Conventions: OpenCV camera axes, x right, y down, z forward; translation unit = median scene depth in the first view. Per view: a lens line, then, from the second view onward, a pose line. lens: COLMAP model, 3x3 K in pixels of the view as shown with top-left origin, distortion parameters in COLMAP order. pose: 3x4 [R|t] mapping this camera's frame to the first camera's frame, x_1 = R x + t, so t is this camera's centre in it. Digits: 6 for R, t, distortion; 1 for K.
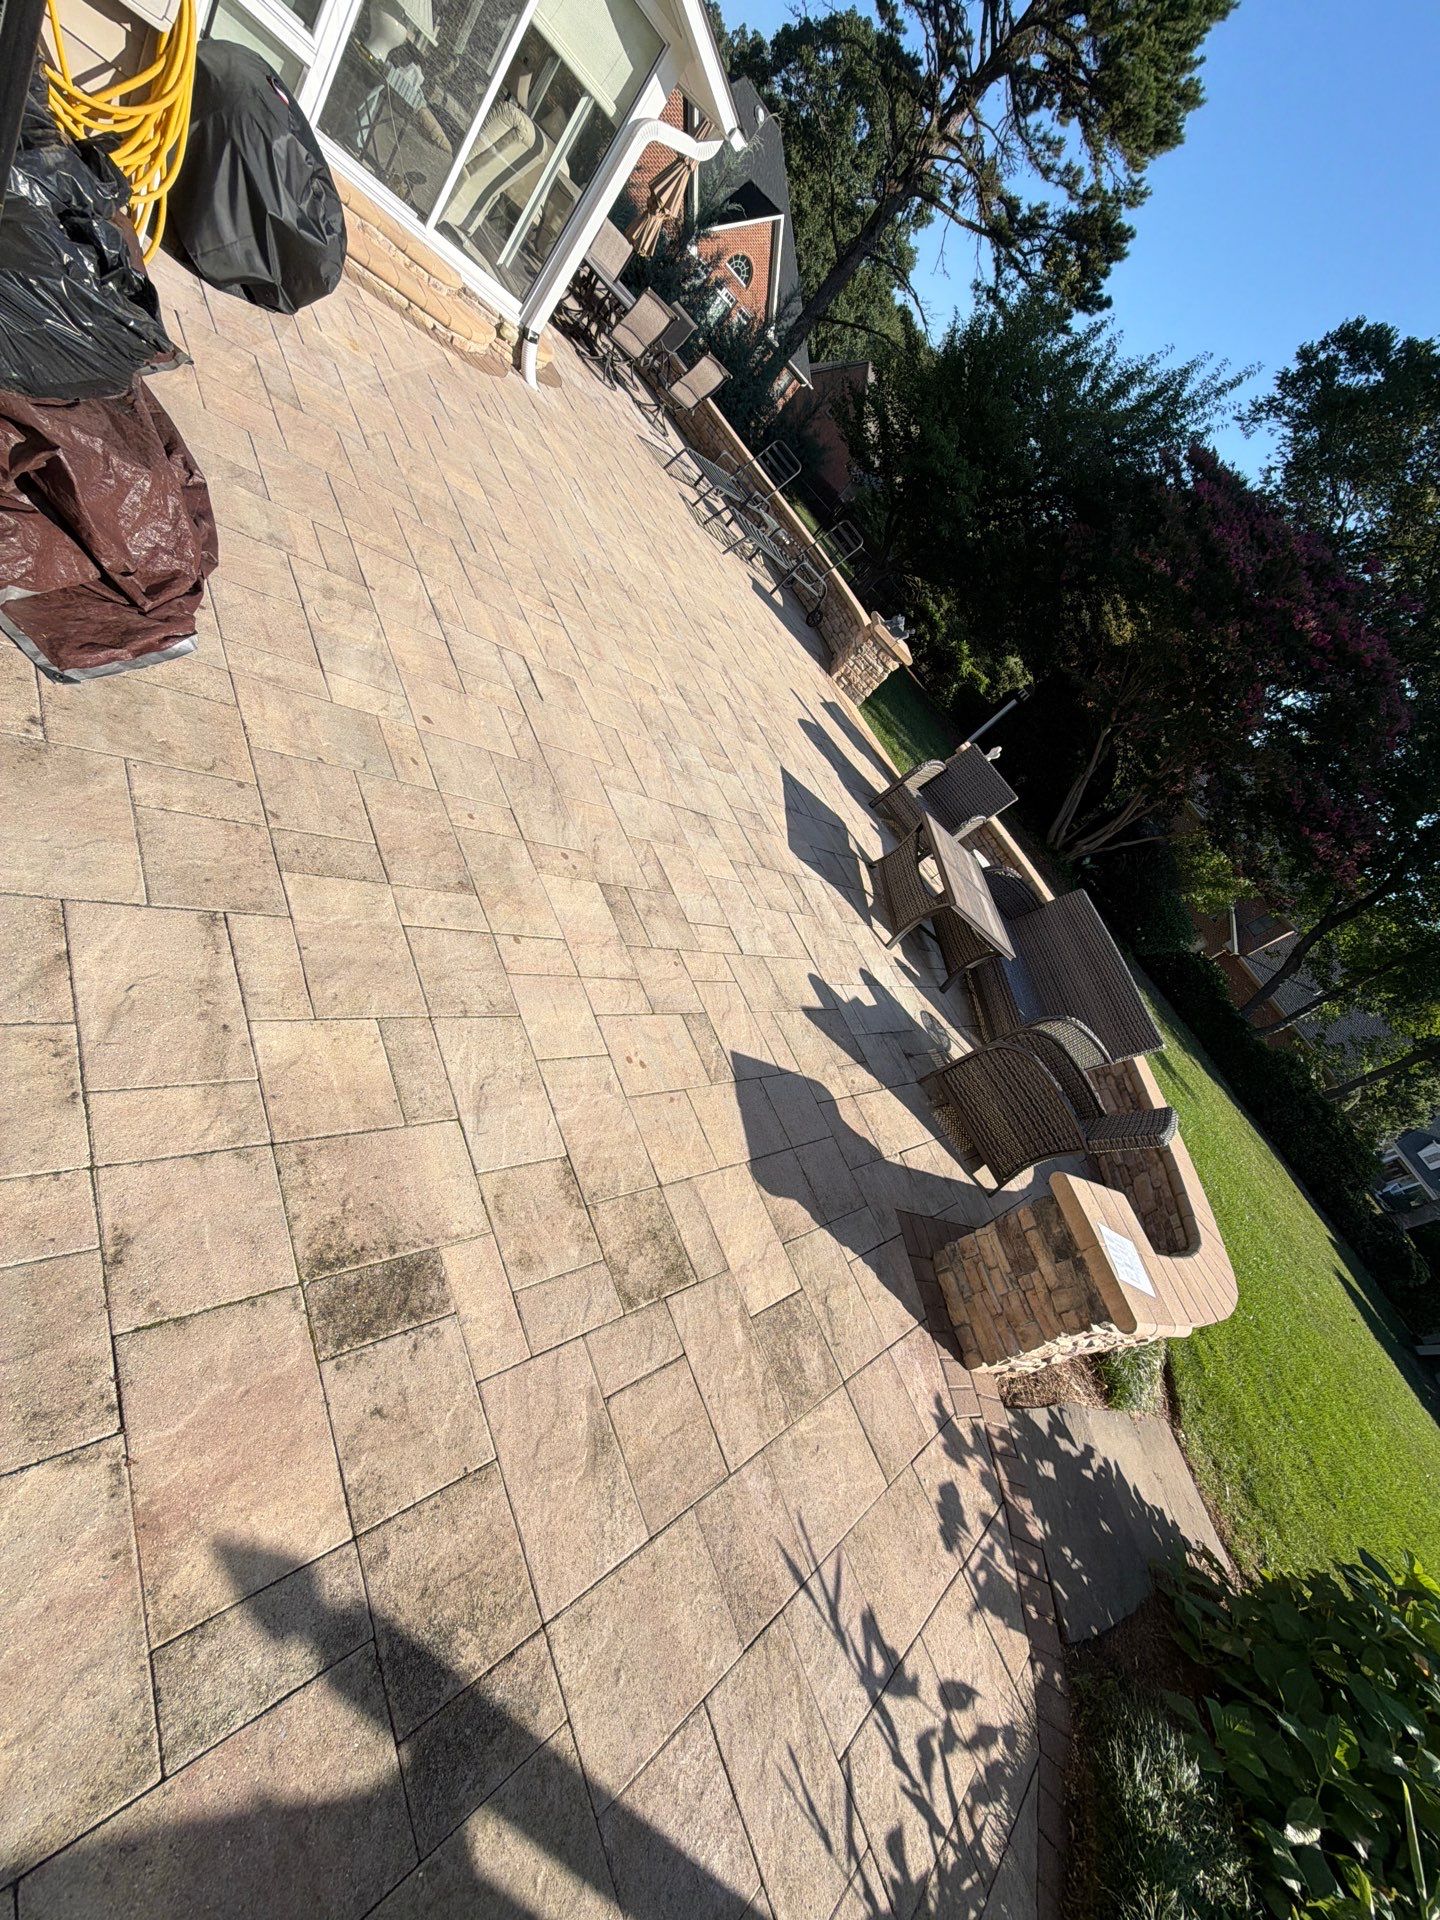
lens RADIAL K [[758.9, 0, 726.0], [0, 758.9, 968.1], [0, 0, 1]] dist [0.007047, -0.004152]
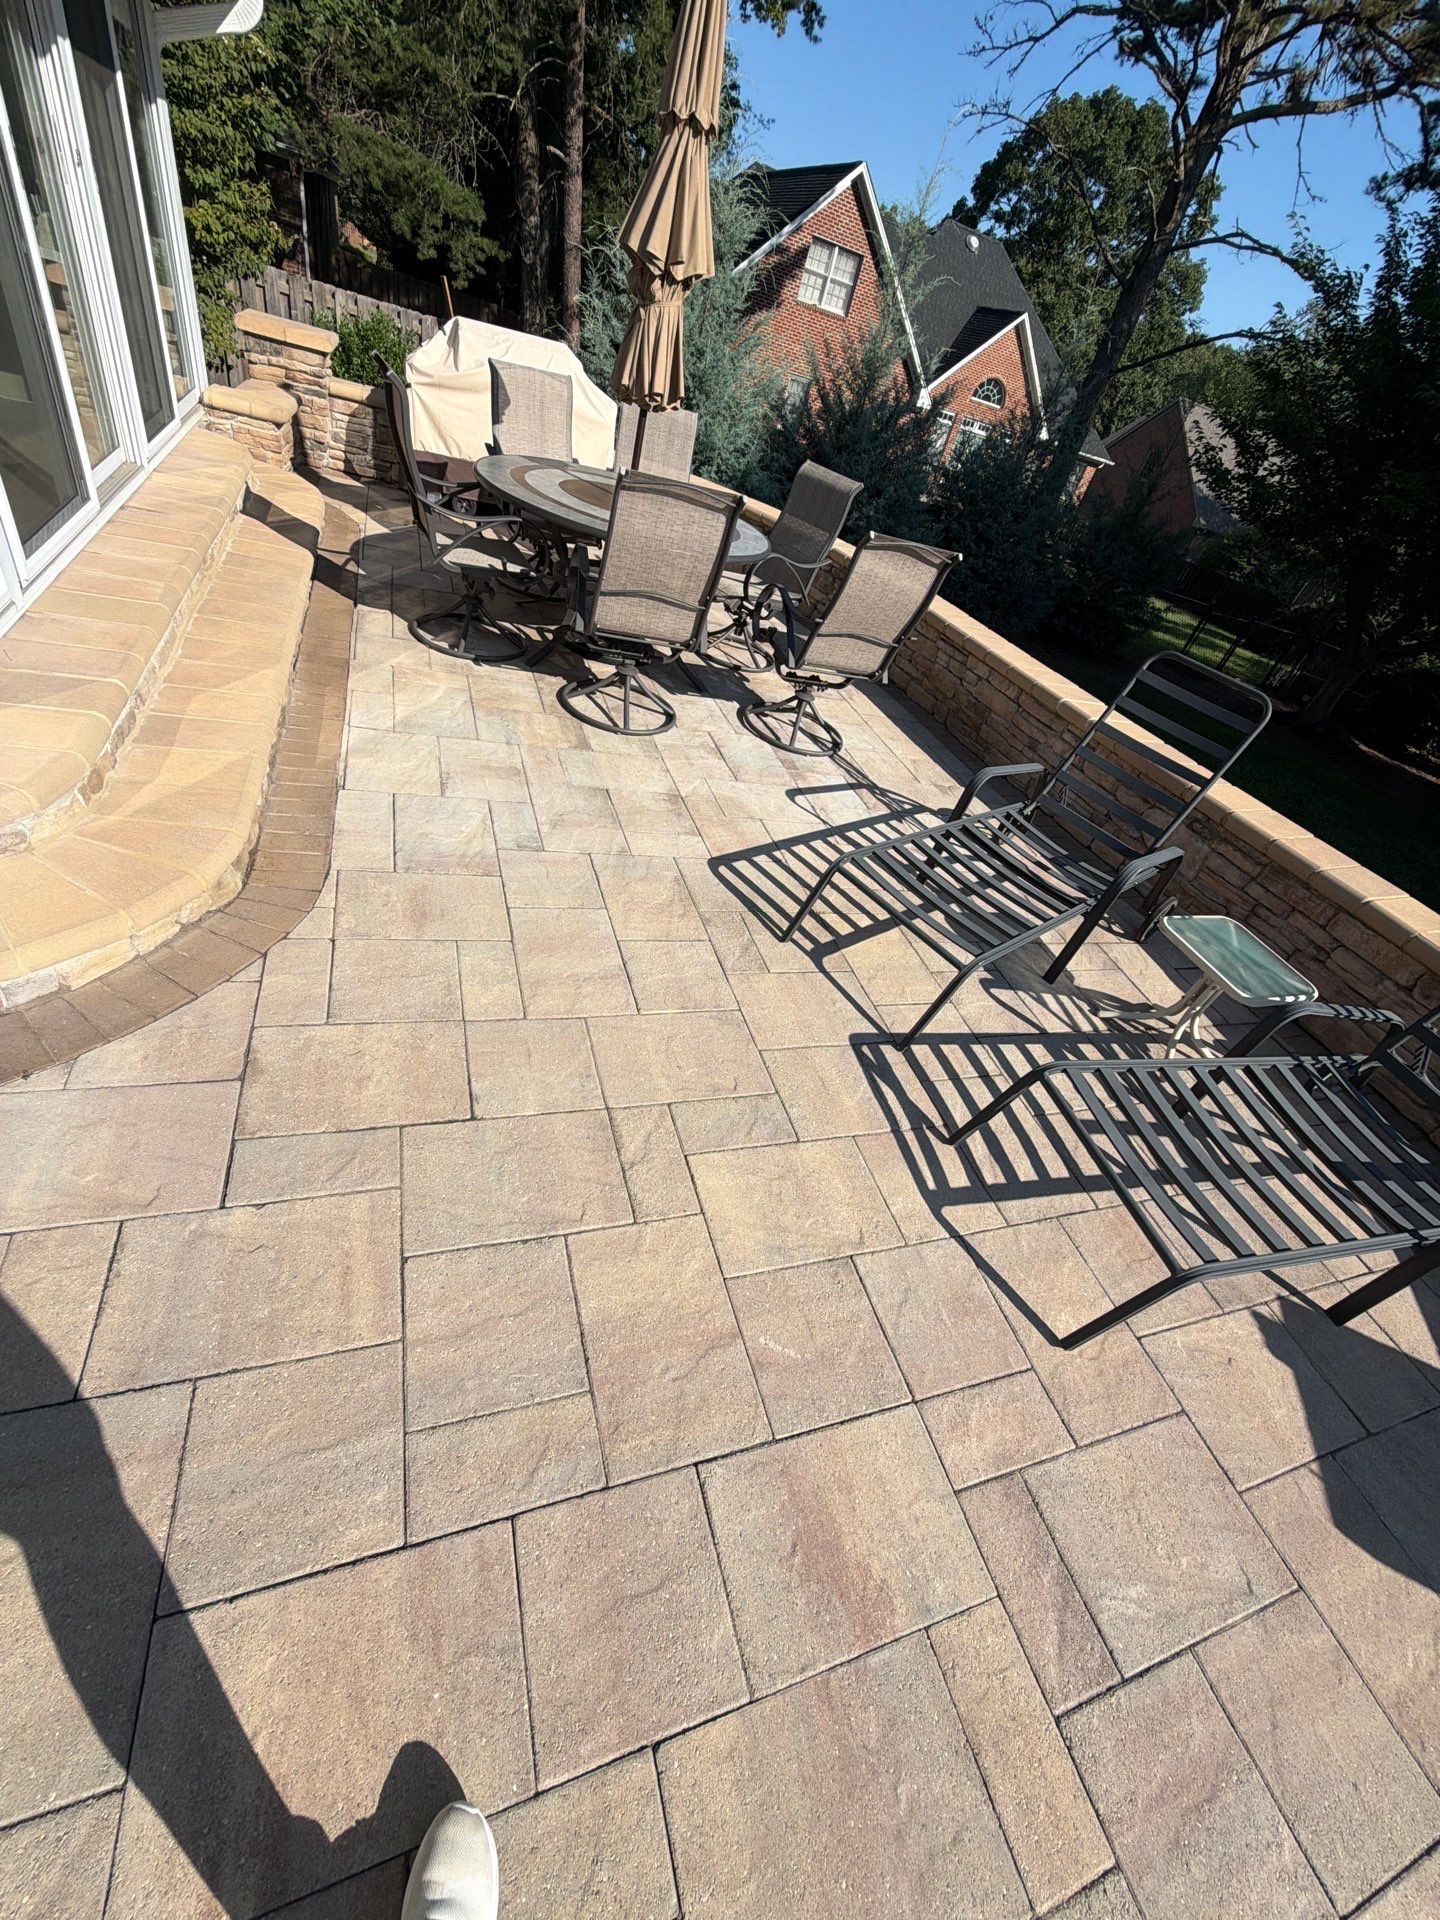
lens RADIAL K [[758.9, 0, 720.1], [0, 758.9, 950.0], [0, 0, 1]] dist [0.007047, -0.004152]
pose [[0.855650, -0.233048, -0.462116, 0.010084], [0.136749, 0.962954, -0.232419, -0.156043], [0.499162, 0.135676, 0.855821, 0.197717]]
